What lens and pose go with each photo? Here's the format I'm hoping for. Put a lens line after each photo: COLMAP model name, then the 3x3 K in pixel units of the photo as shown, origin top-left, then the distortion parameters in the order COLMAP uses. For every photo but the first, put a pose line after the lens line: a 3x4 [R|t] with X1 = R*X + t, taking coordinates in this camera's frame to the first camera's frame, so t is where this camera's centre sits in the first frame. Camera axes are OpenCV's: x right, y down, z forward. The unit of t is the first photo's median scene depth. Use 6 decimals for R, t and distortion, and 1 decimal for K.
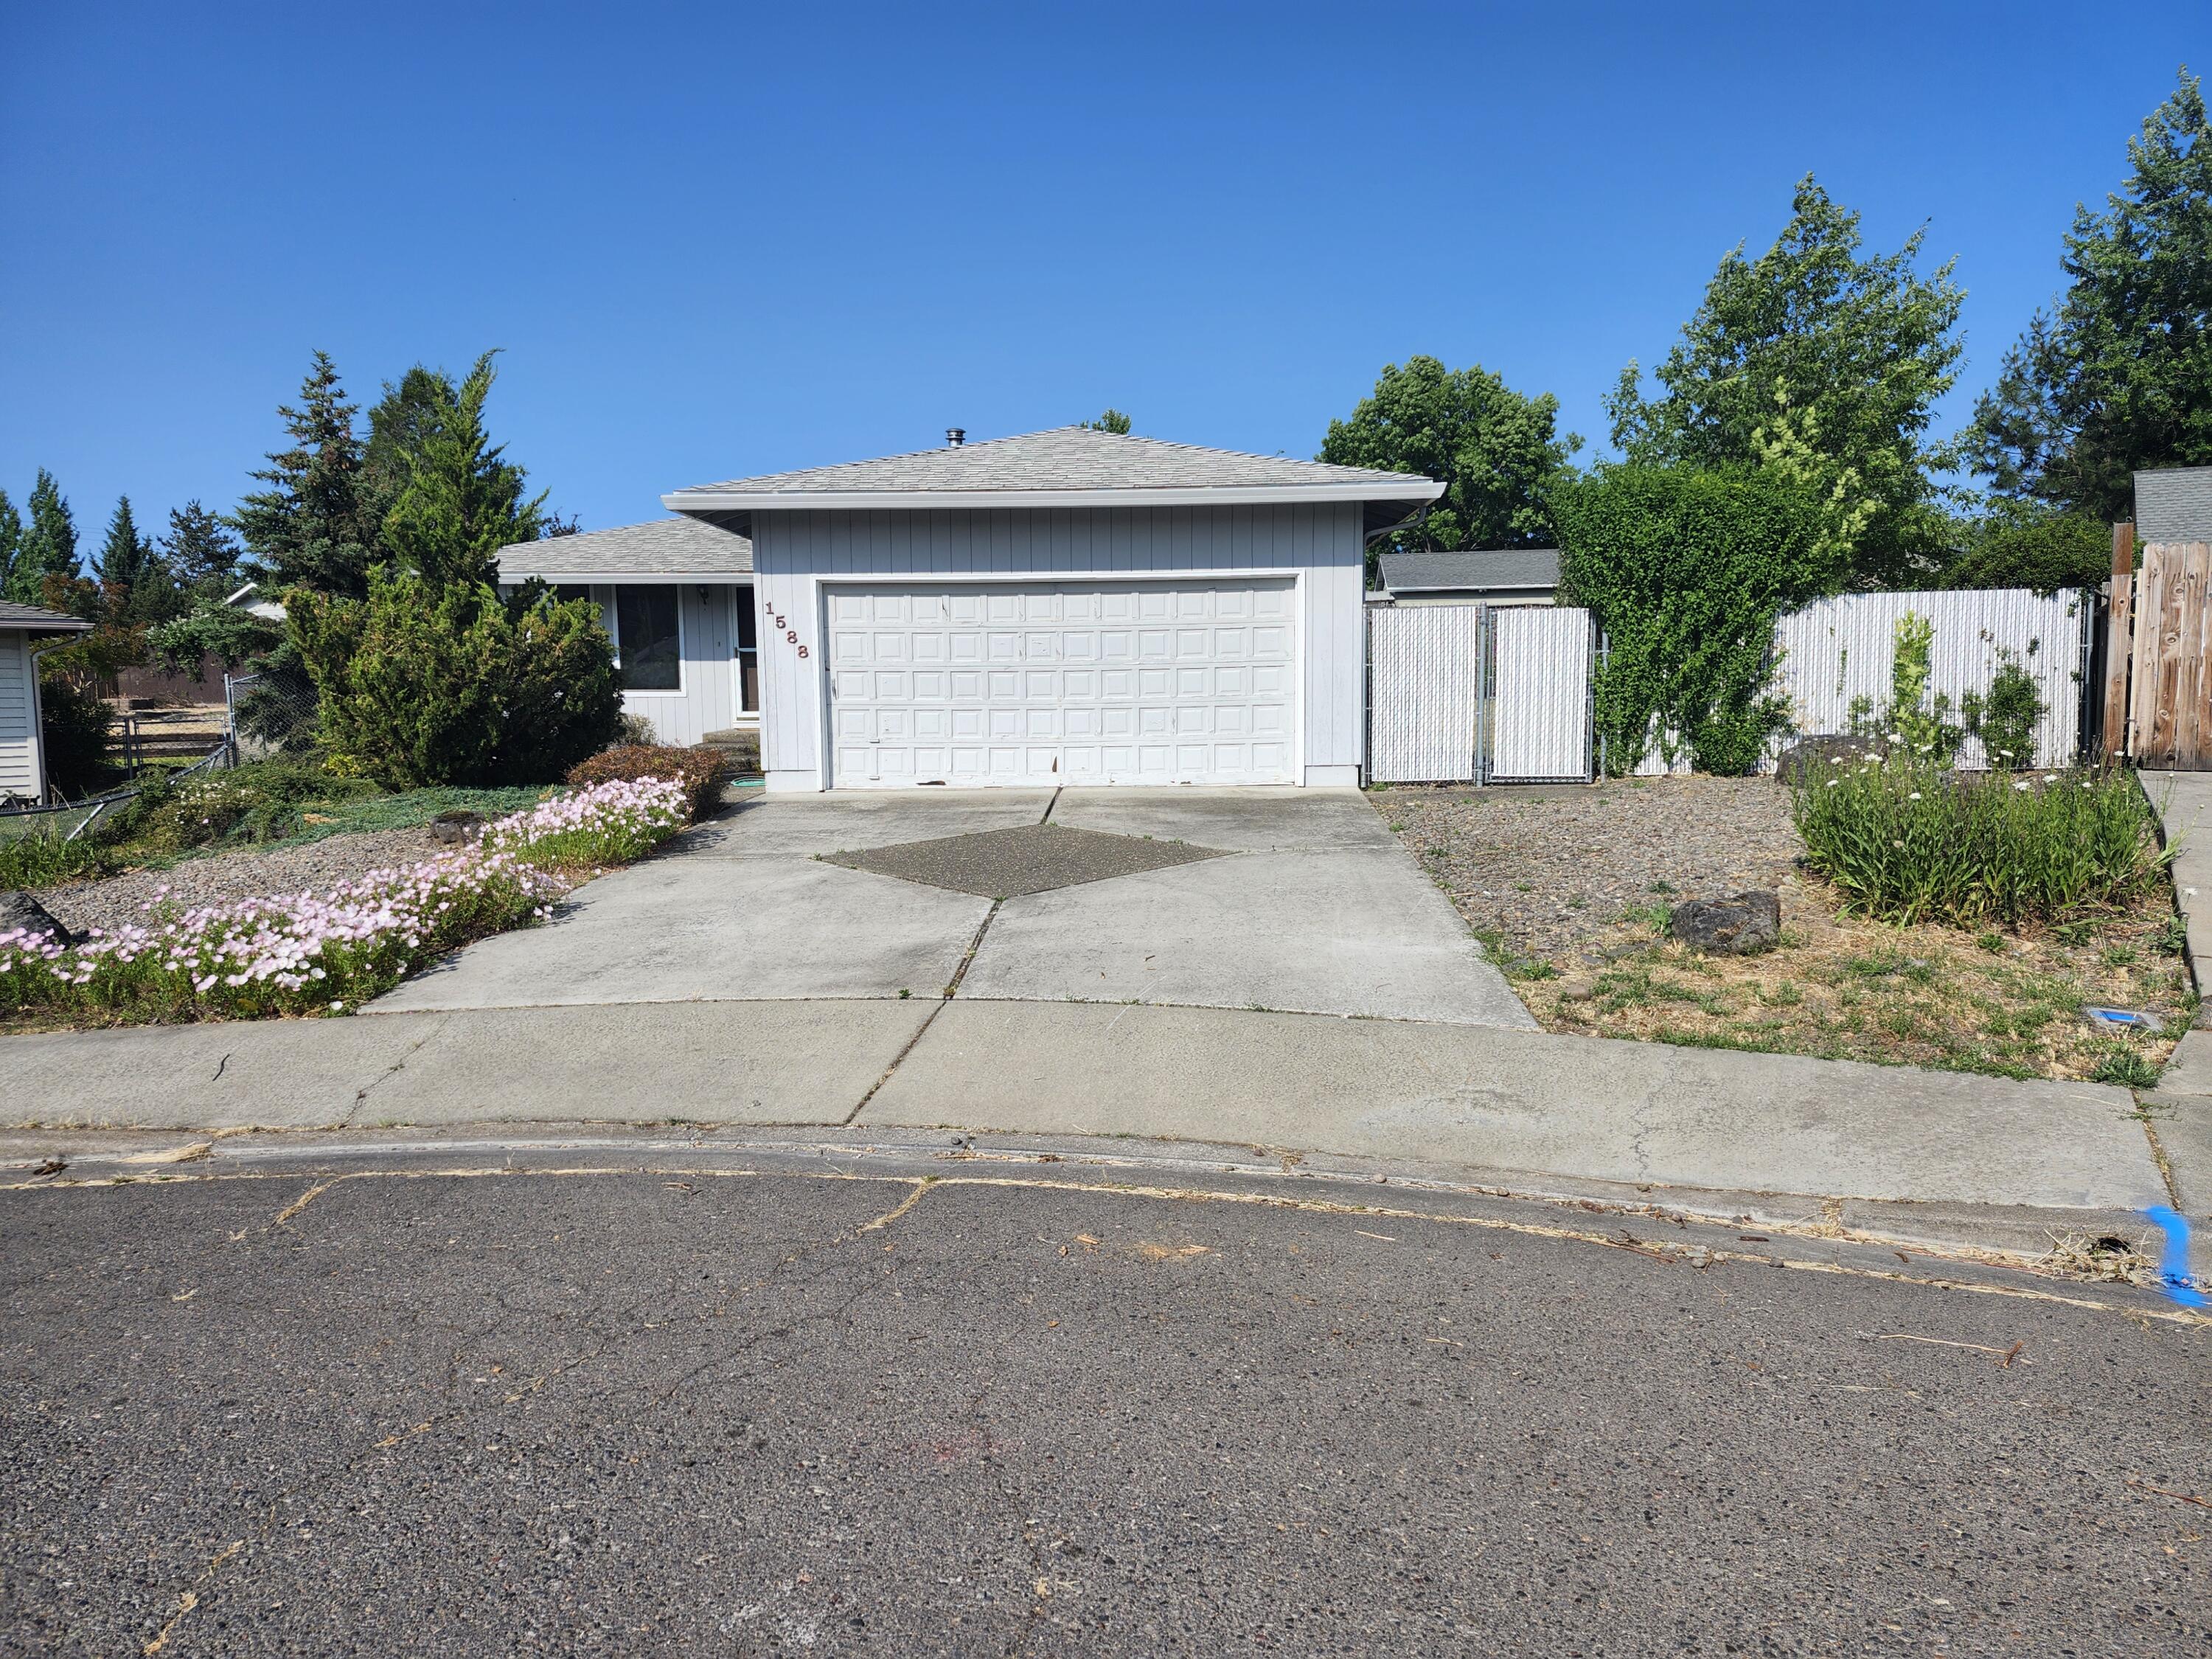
lens RADIAL K [[1551.1, 0, 1115.5], [0, 1551.1, 817.3], [0, 0, 1]] dist [0.056582, -0.042945]
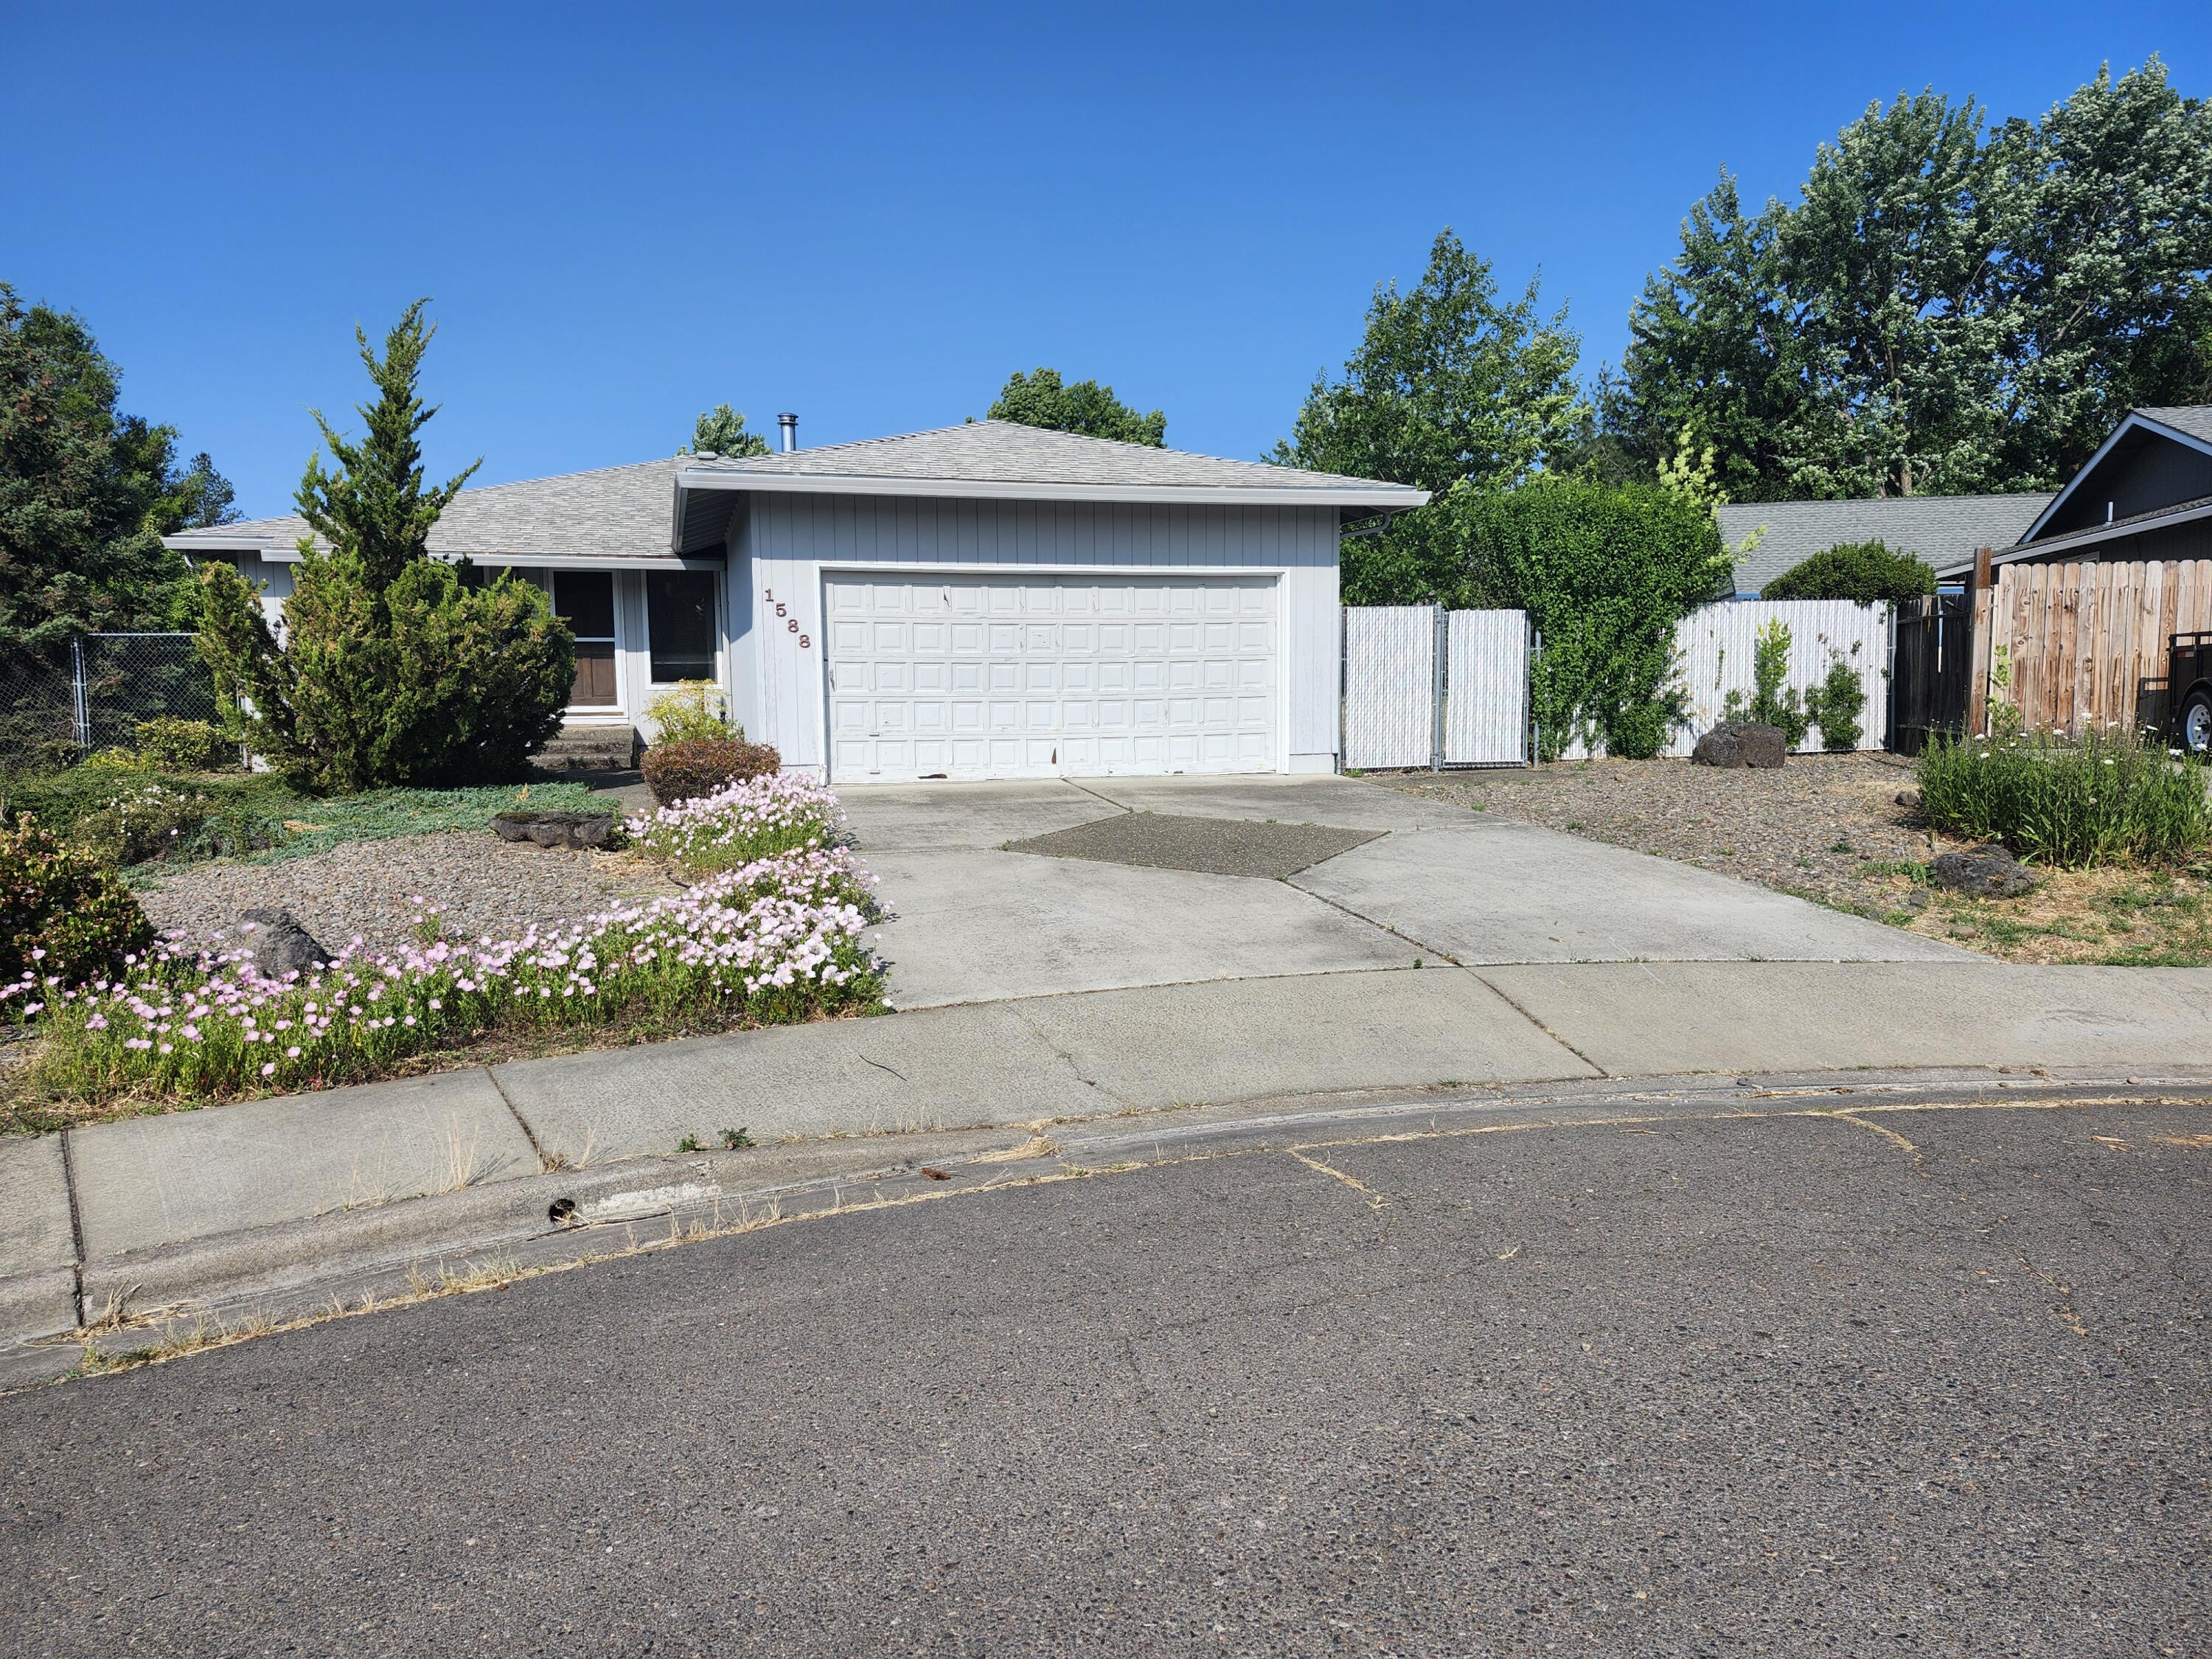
lens RADIAL K [[1551.1, 0, 1113.3], [0, 1551.1, 809.2], [0, 0, 1]] dist [0.056582, -0.042945]
pose [[0.956259, -0.020586, 0.291795, -0.303167], [0.022135, 0.999753, -0.002008, 0.003388], [-0.291682, 0.008379, 0.956479, 0.027332]]
